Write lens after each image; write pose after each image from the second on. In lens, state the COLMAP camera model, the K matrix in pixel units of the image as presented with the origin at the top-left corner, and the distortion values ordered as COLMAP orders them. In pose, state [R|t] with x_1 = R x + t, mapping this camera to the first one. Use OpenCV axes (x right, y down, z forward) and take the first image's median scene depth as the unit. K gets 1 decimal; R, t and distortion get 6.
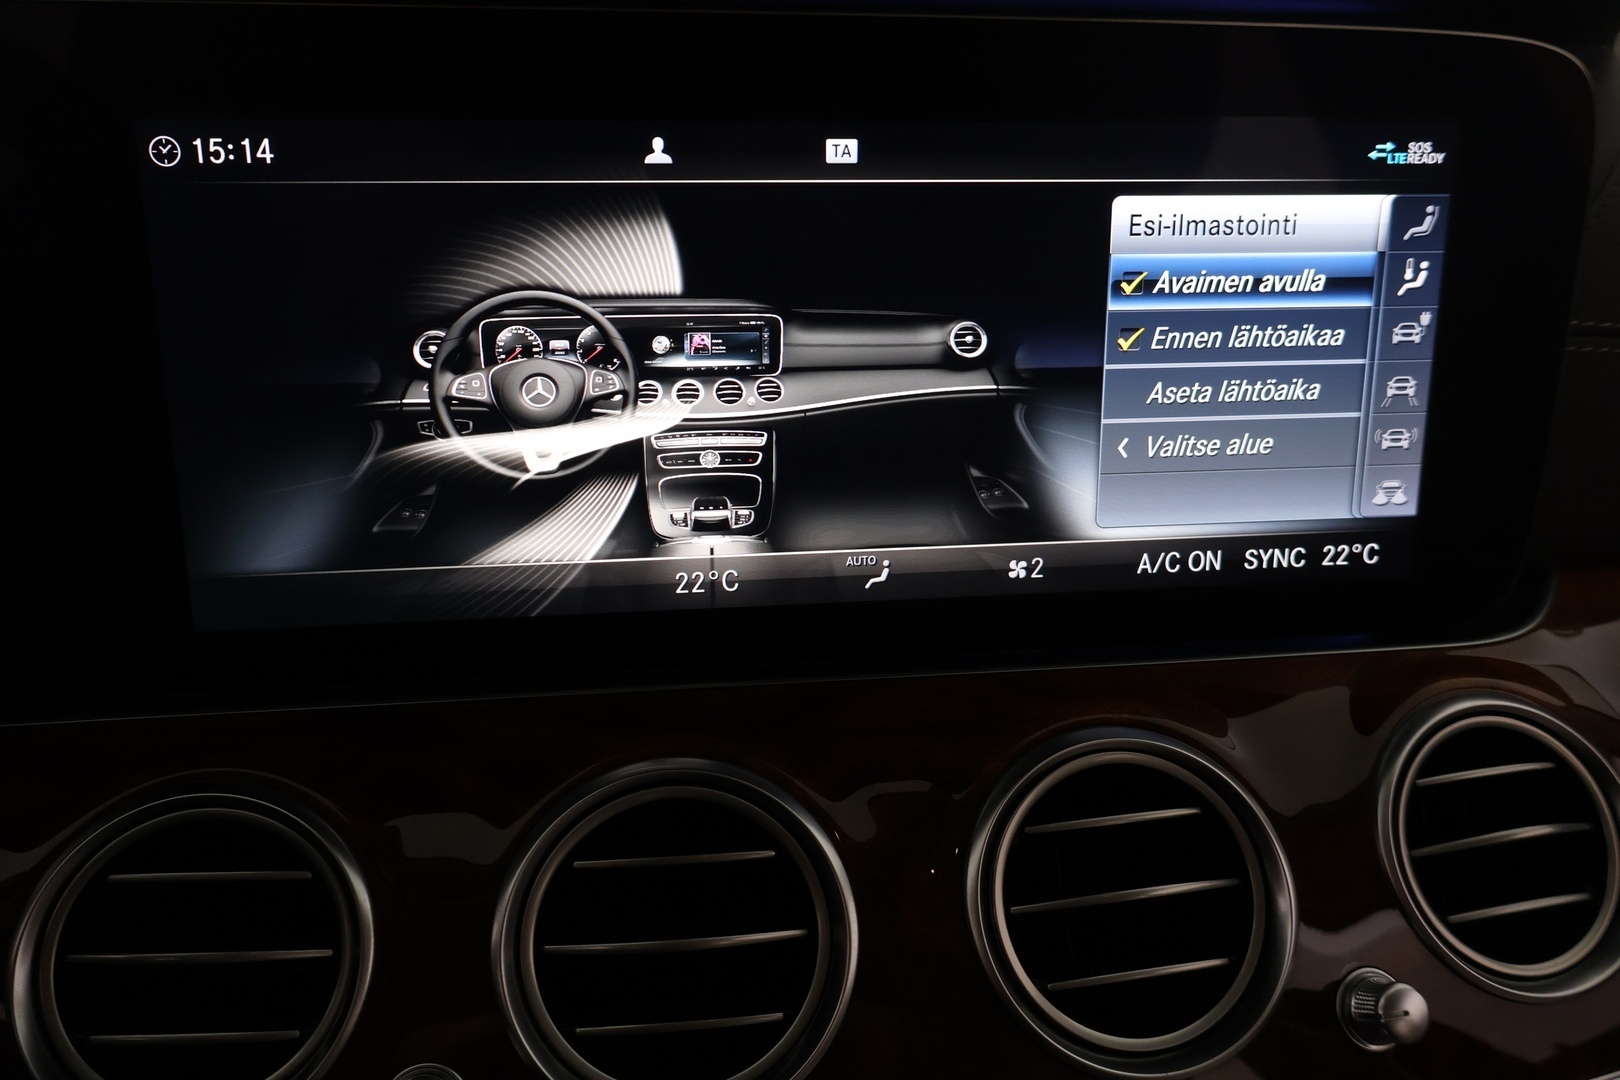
lens RADIAL K [[1366.9, 0, 812.8], [0, 1366.9, 539.7], [0, 0, 1]] dist [0.000959, 0.008058]
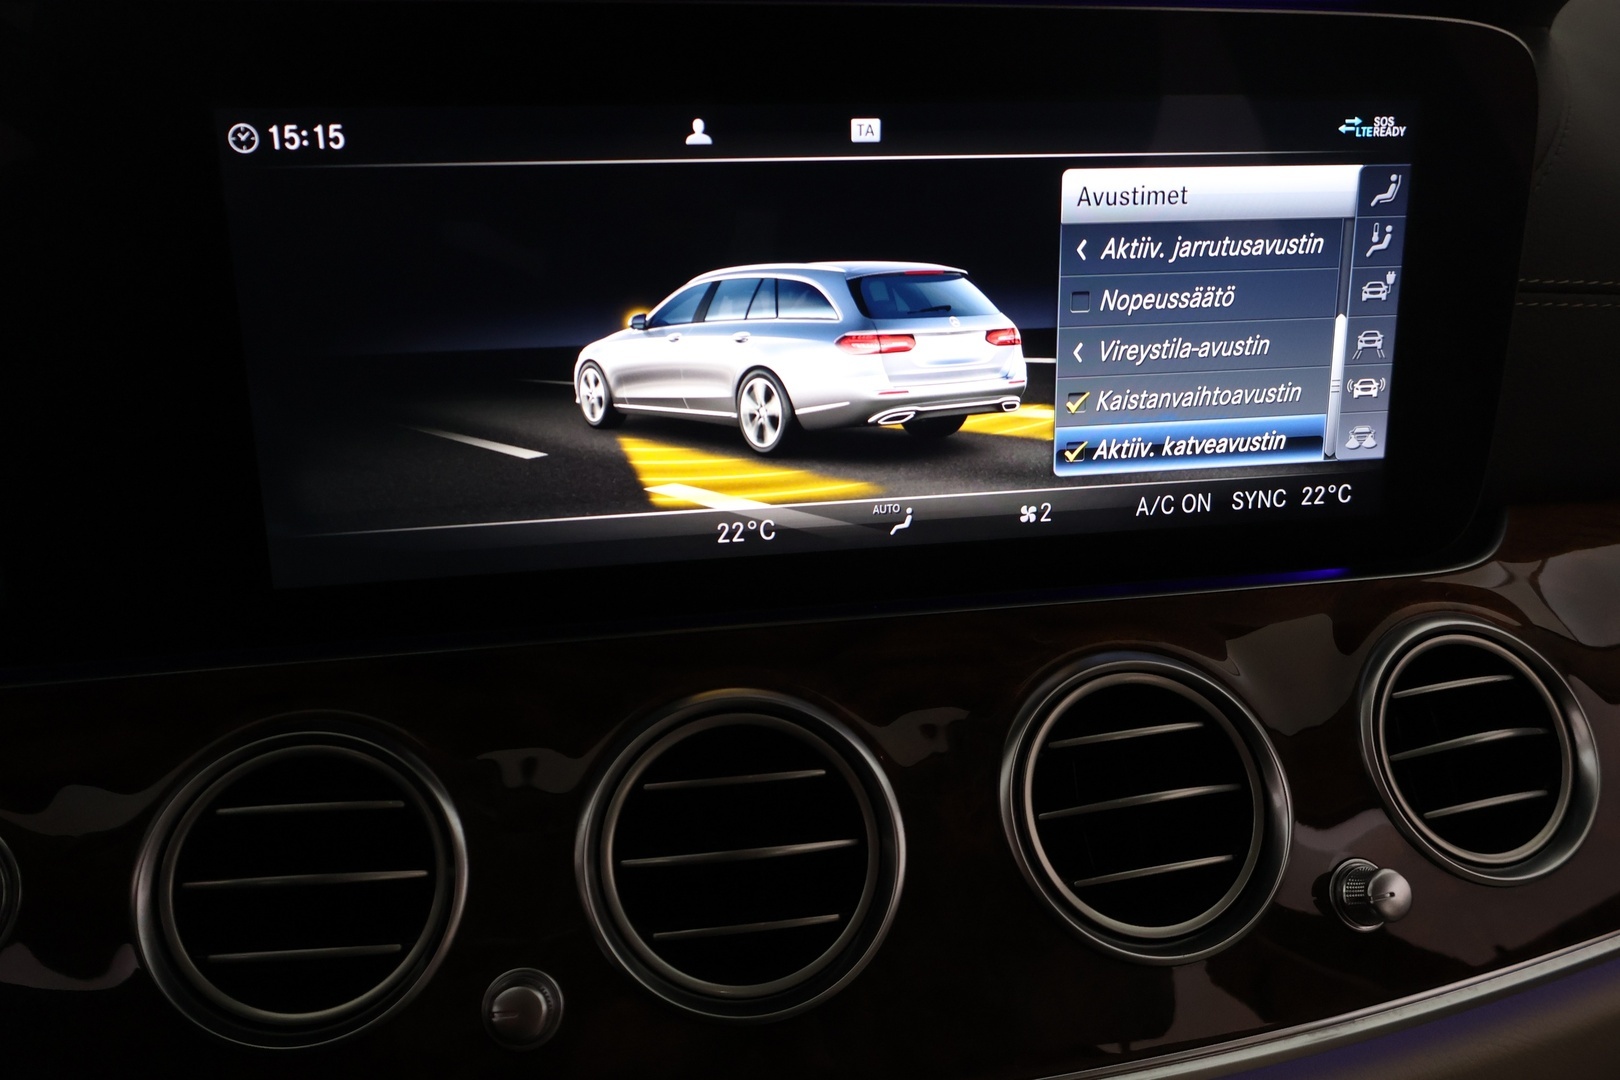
lens RADIAL K [[1366.9, 0, 812.8], [0, 1366.9, 539.7], [0, 0, 1]] dist [0.000959, 0.008058]
pose [[0.998791, -0.024488, 0.042628, -0.071217], [0.023979, 0.999636, 0.012401, 0.025332], [-0.042917, -0.011364, 0.999014, -0.084799]]
